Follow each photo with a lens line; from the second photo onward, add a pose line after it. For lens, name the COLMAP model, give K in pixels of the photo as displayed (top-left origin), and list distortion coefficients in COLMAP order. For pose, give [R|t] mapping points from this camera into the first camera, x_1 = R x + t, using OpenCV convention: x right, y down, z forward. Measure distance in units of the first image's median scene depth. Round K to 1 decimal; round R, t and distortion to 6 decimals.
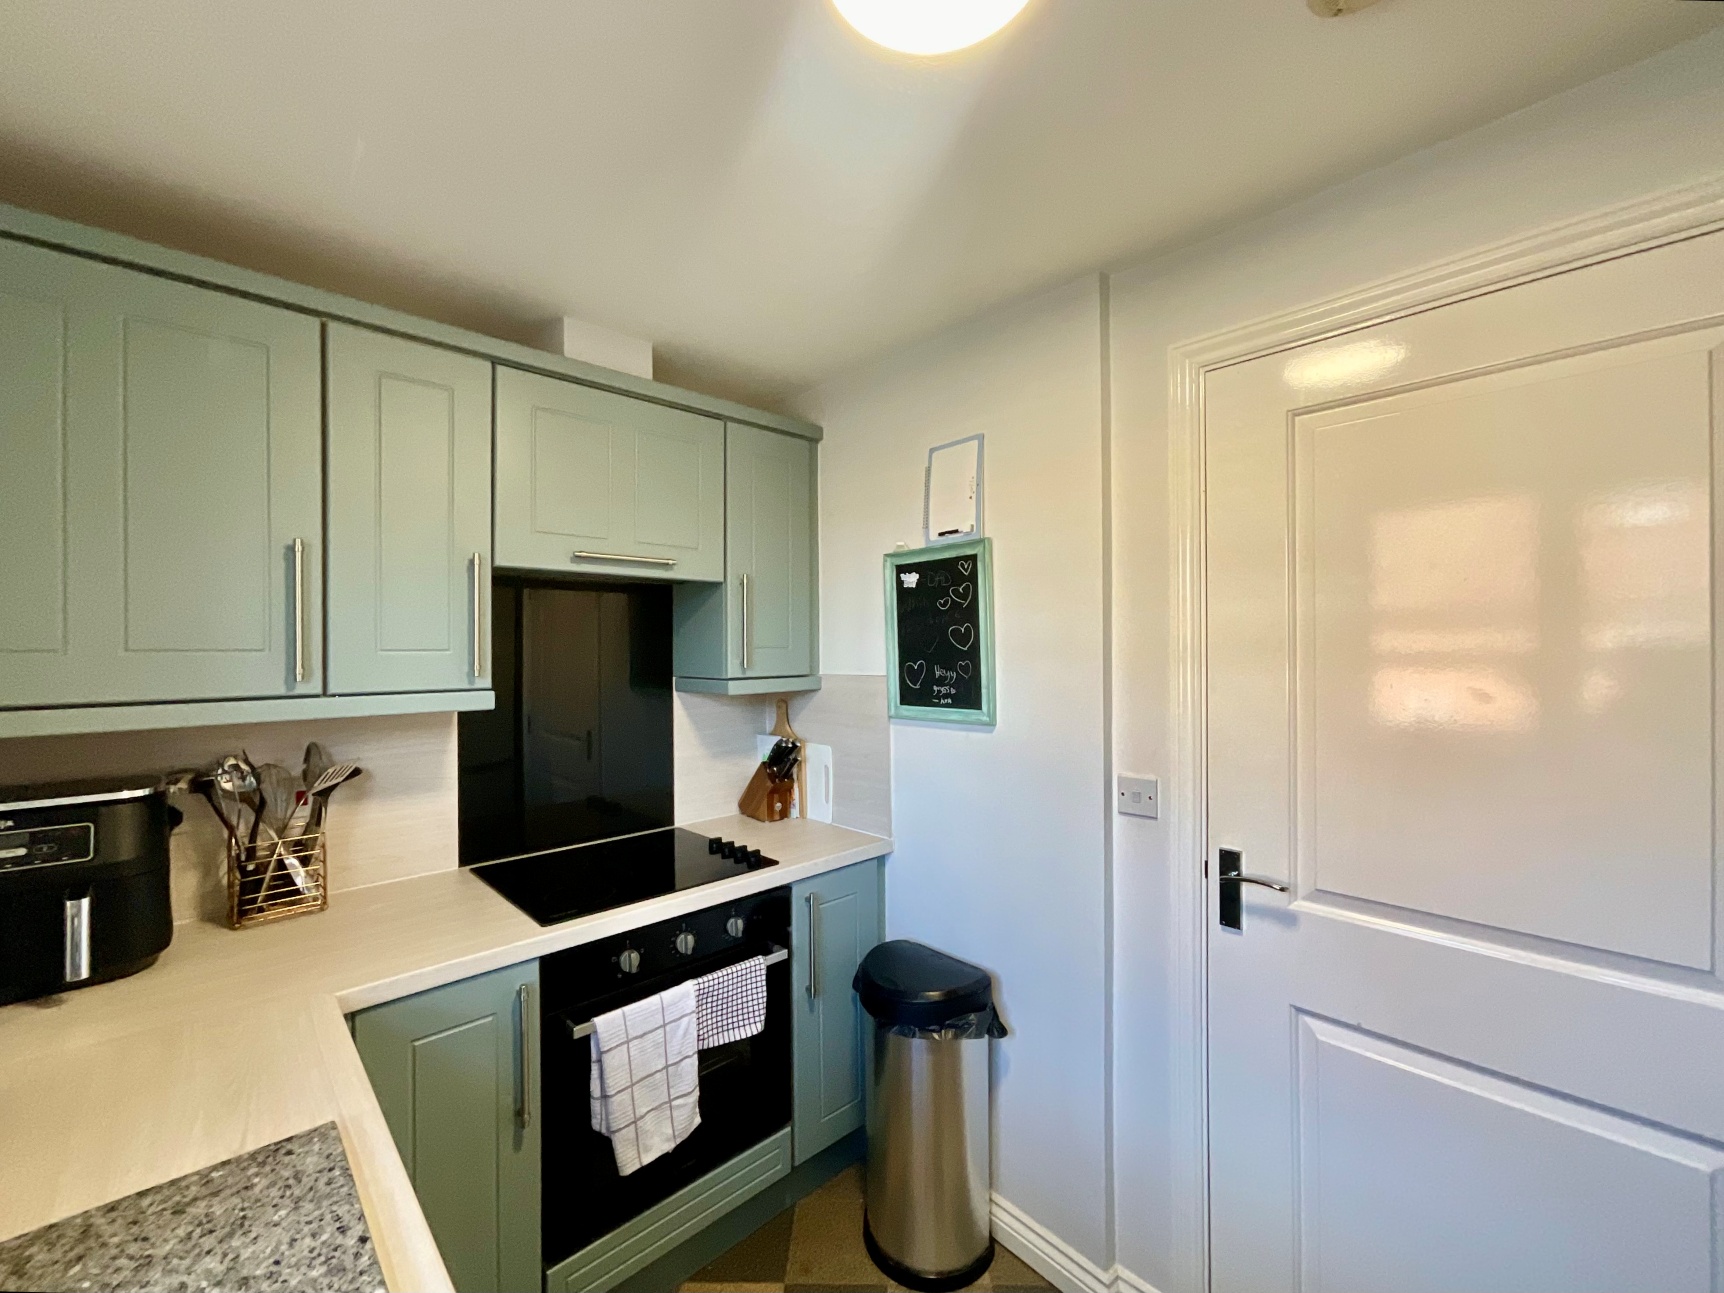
lens RADIAL K [[697.9, 0, 857.6], [0, 697.9, 677.4], [0, 0, 1]] dist [0.000004, 0.000219]
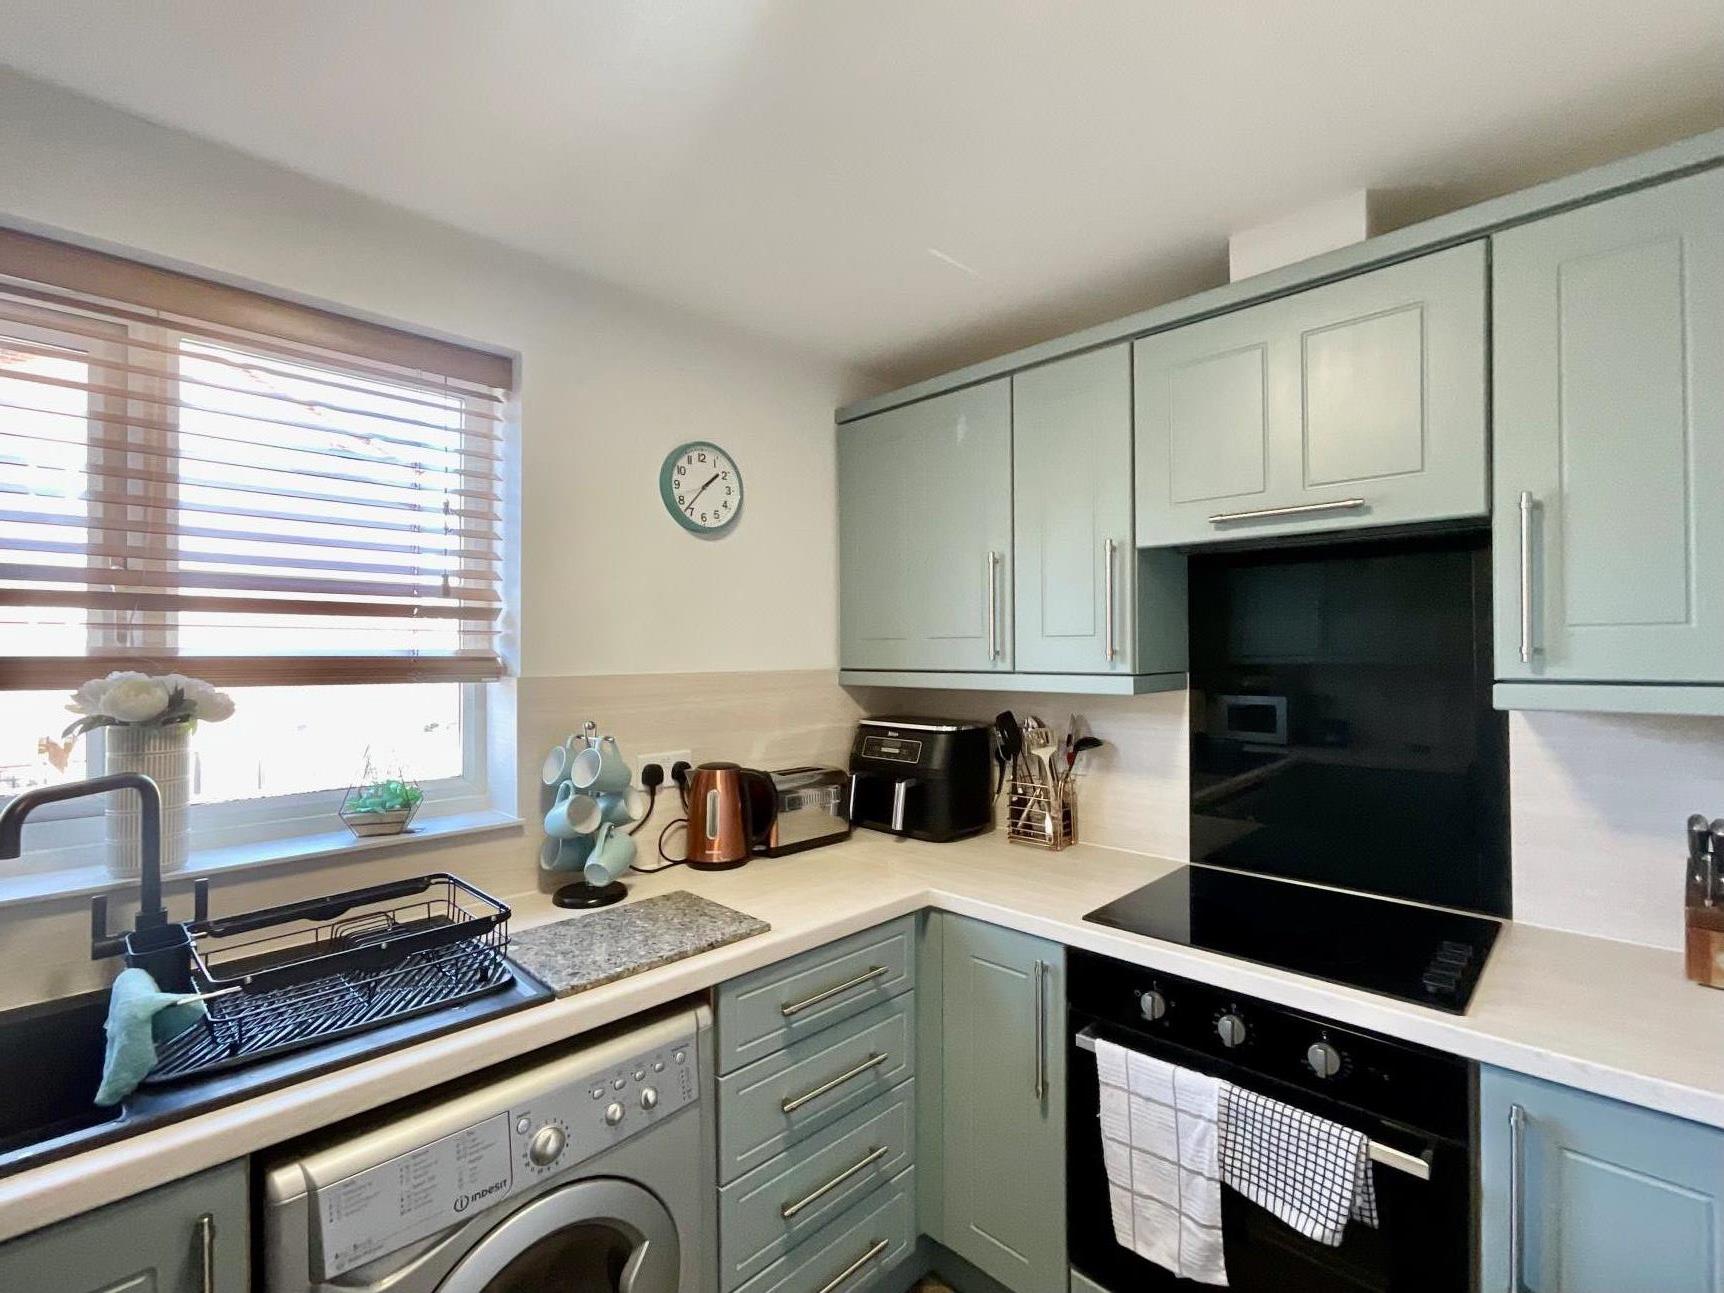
lens RADIAL K [[806.5, 0, 856.2], [0, 806.5, 652.5], [0, 0, 1]] dist [0.023536, 0.000051]
pose [[0.044597, 0.020266, -0.998799, 0.602896], [-0.022917, 0.999552, 0.019258, -0.027491], [0.998742, 0.022031, 0.045042, 0.569084]]
